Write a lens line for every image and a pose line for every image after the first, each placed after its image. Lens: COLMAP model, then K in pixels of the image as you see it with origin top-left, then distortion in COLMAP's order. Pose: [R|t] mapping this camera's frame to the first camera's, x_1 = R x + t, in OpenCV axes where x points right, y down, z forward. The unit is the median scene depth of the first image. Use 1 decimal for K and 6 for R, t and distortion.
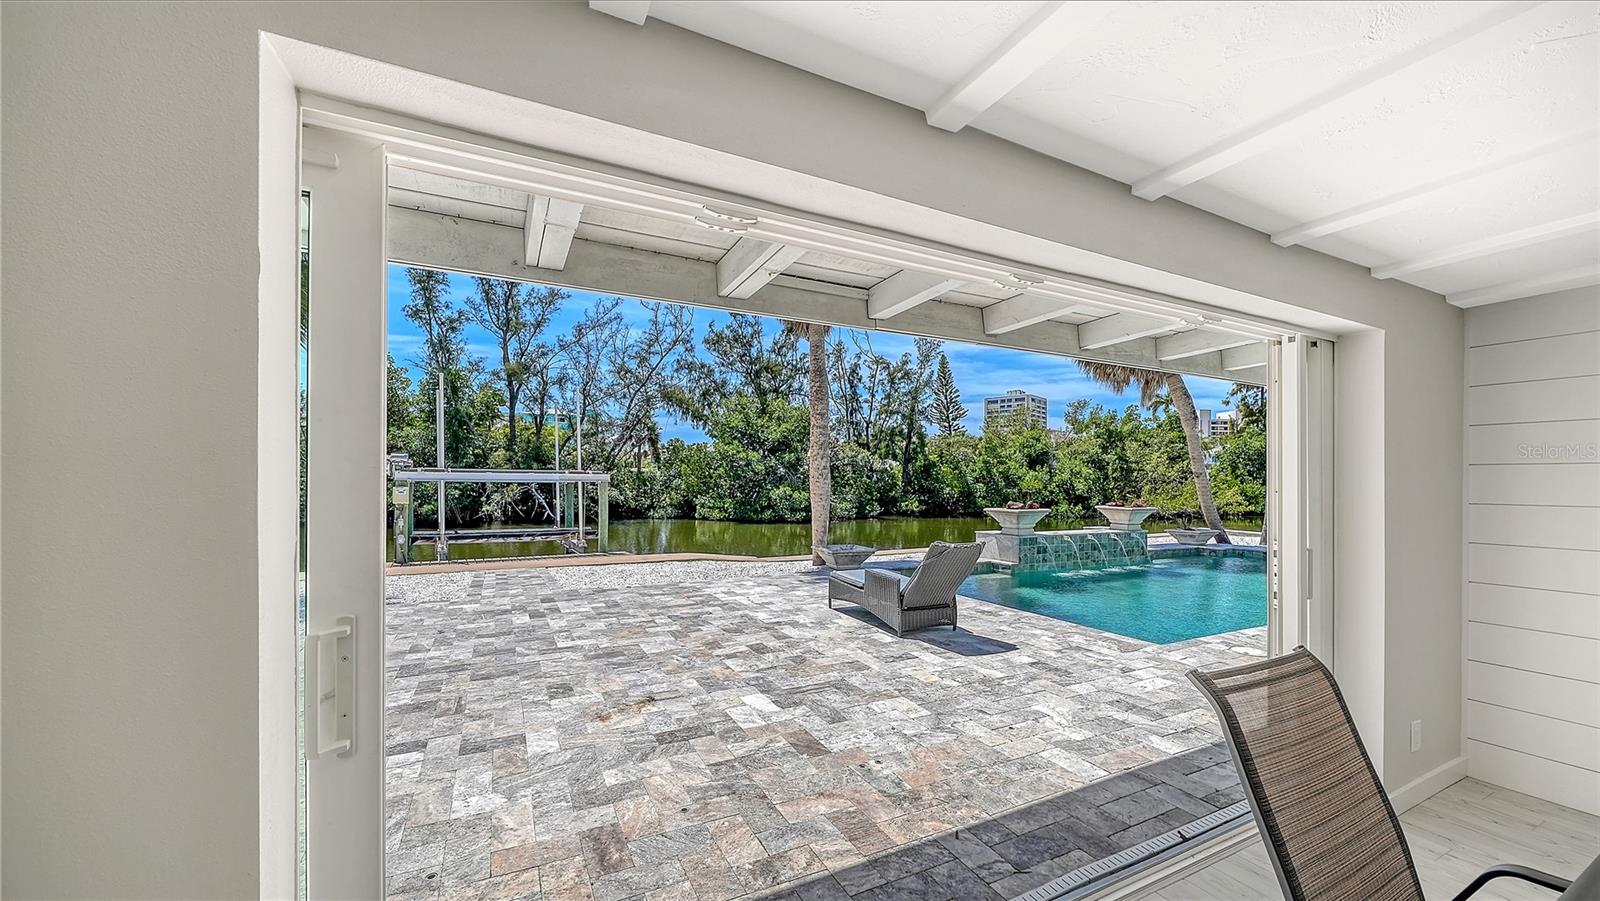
lens RADIAL K [[592.7, 0, 789.9], [0, 592.7, 462.8], [0, 0, 1]] dist [-0.015427, -0.000983]
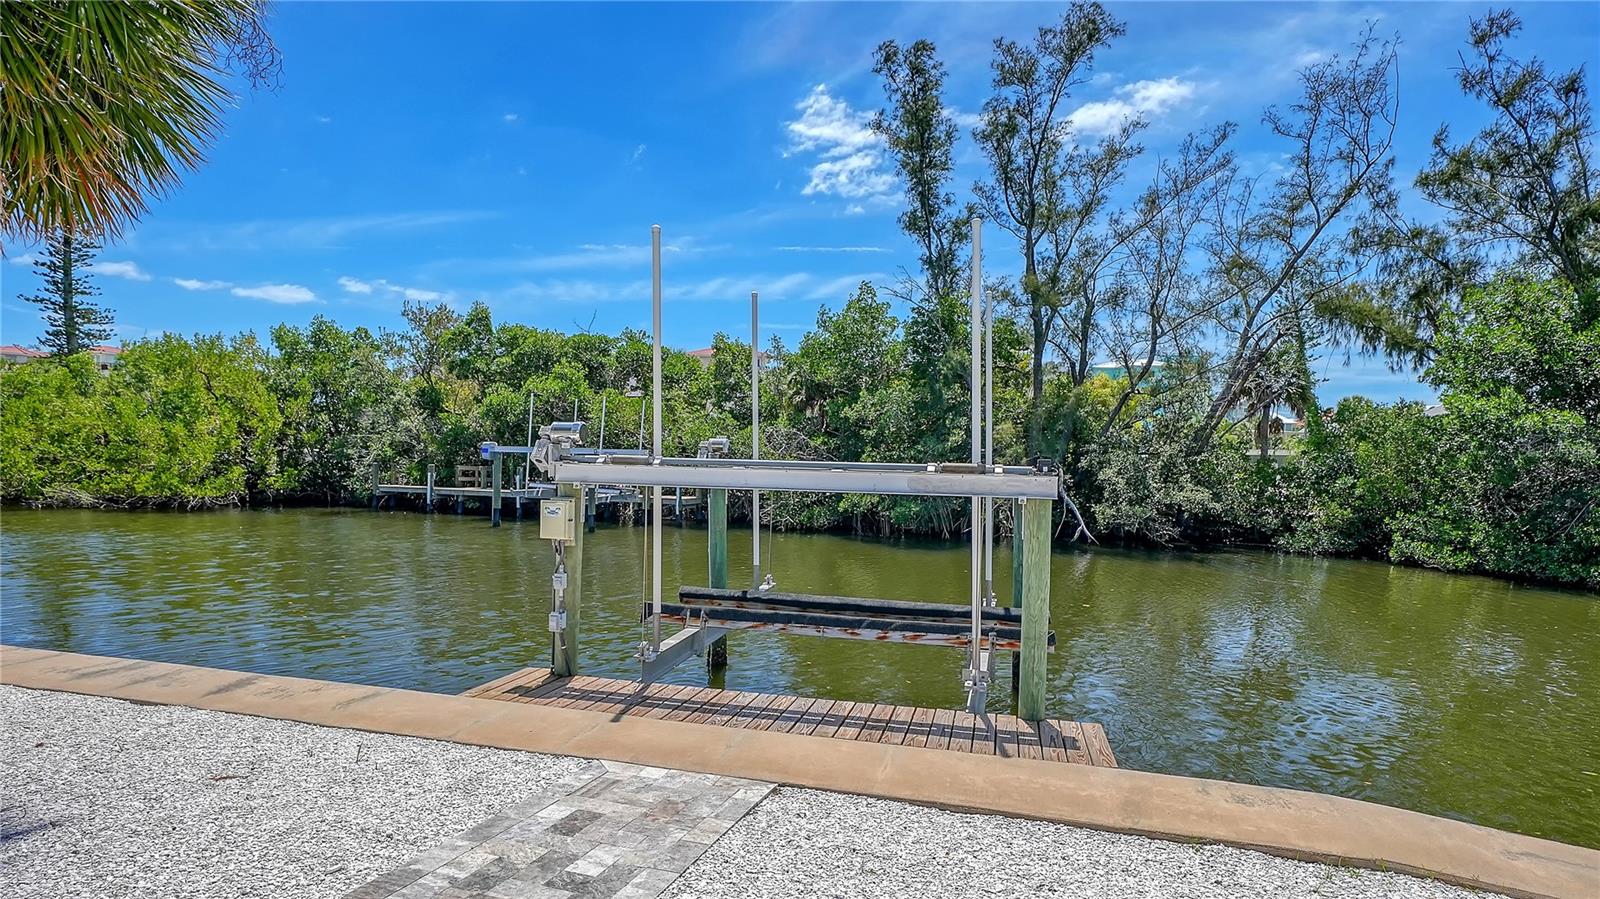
lens RADIAL K [[871.8, 0, 809.2], [0, 871.8, 480.6], [0, 0, 1]] dist [-0.010612, 0.000634]
pose [[0.729465, 0.026933, -0.683488, -0.025566], [0.004197, 0.999029, 0.043847, -0.000034], [0.684006, -0.034853, 0.728644, 0.175983]]
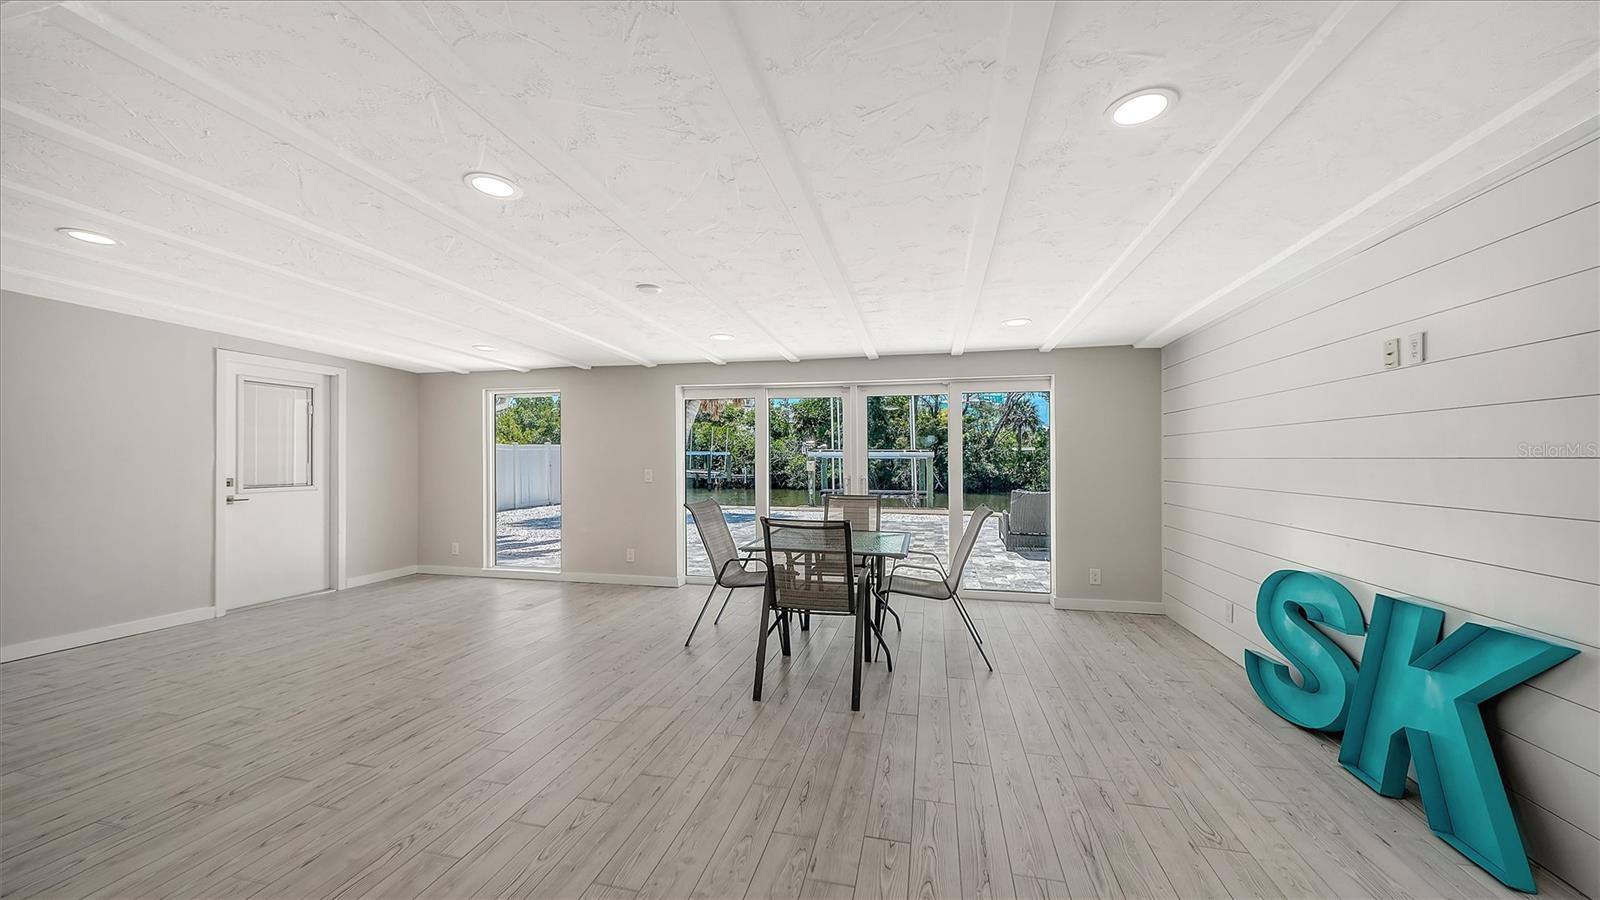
lens RADIAL K [[560.9, 0, 813.8], [0, 560.9, 456.5], [0, 0, 1]] dist [-0.004096, -0.001135]
pose [[0.787030, -0.007939, -0.616864, 0.086590], [0.023027, 0.999598, 0.016514, 0.000759], [0.616485, -0.027202, 0.786896, -0.063199]]
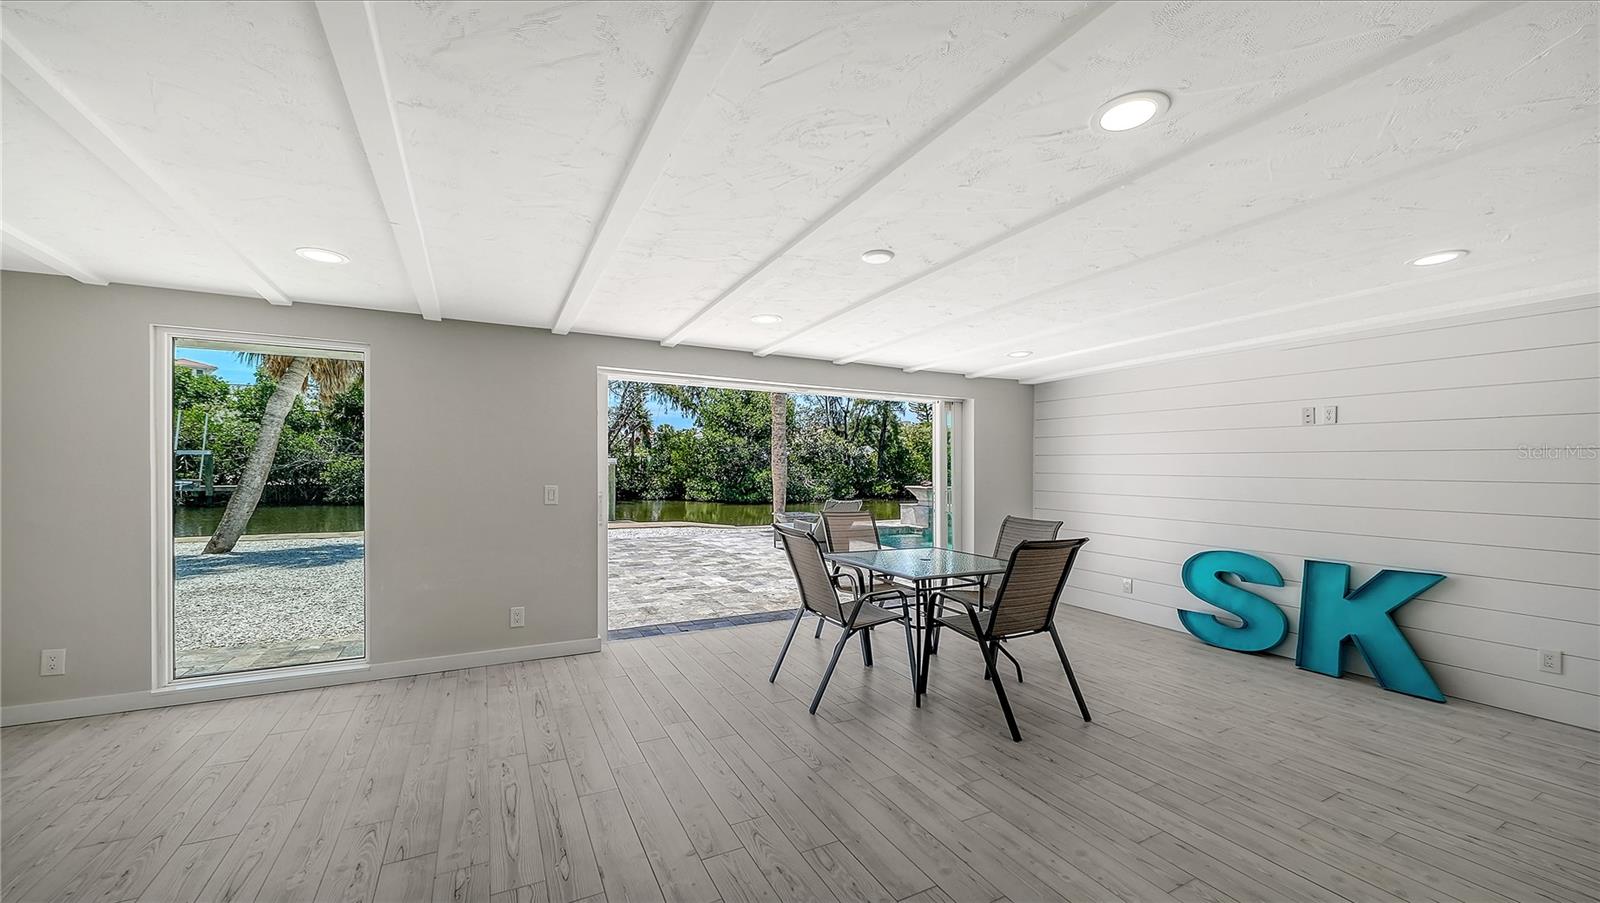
lens RADIAL K [[590.6, 0, 800.0], [0, 590.6, 470.8], [0, 0, 1]] dist [-0.001404, -0.000473]
pose [[0.999385, 0.005565, 0.034623, 0.012217], [-0.006865, 0.999271, 0.037543, -0.001156], [-0.034389, -0.037758, 0.998695, -0.078750]]
